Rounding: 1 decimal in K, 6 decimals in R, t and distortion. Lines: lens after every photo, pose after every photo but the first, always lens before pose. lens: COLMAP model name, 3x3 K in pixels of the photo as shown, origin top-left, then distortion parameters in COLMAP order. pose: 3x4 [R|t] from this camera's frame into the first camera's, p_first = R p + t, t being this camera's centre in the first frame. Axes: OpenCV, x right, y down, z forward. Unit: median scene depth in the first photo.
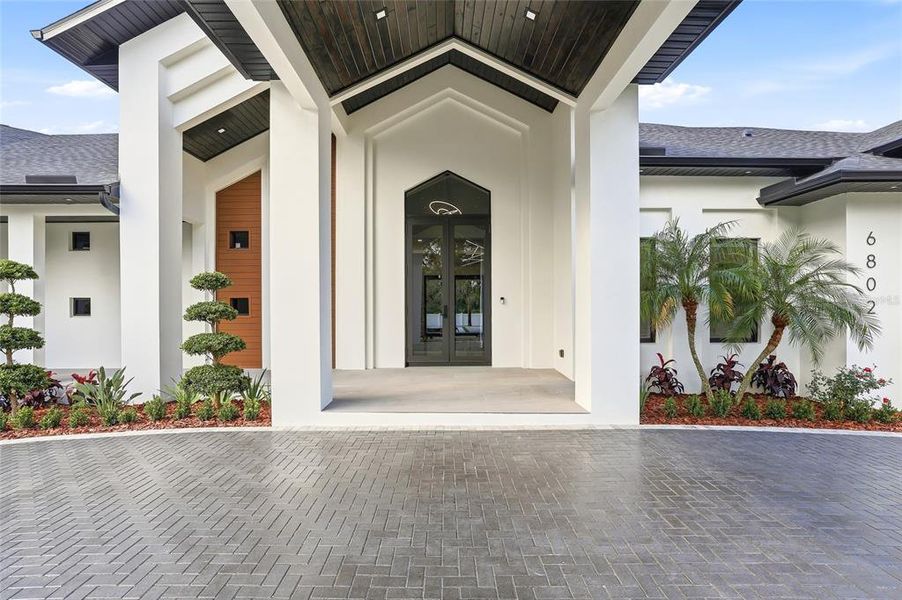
lens RADIAL K [[417.3, 0, 449.2], [0, 417.3, 305.9], [0, 0, 1]] dist [-0.014310, 0.000126]
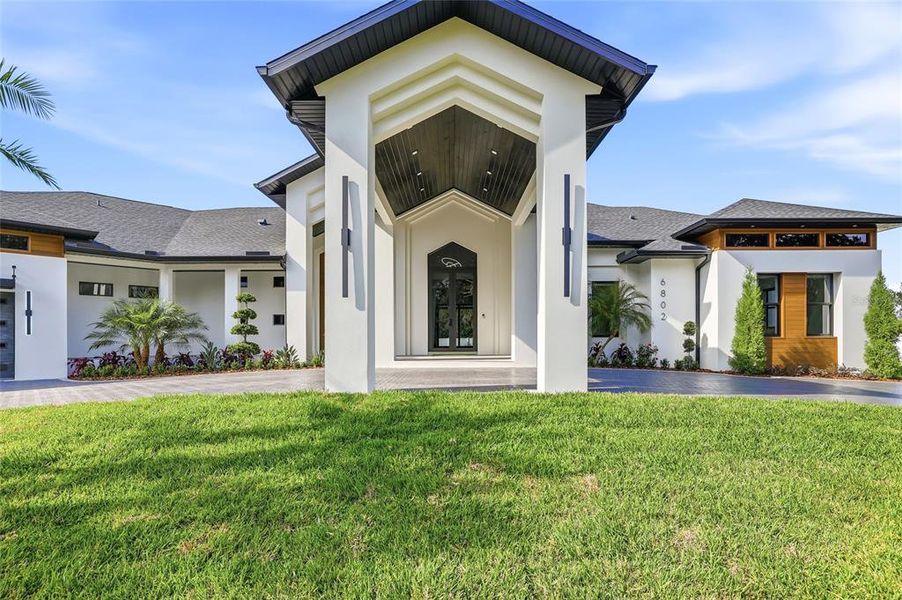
lens RADIAL K [[384.7, 0, 453.7], [0, 384.7, 333.2], [0, 0, 1]] dist [-0.001029, -0.000102]
pose [[0.999894, 0.001233, -0.014529, 0.034132], [-0.001258, 0.999998, -0.001732, 0.085062], [0.014526, 0.001750, 0.999893, -0.828445]]
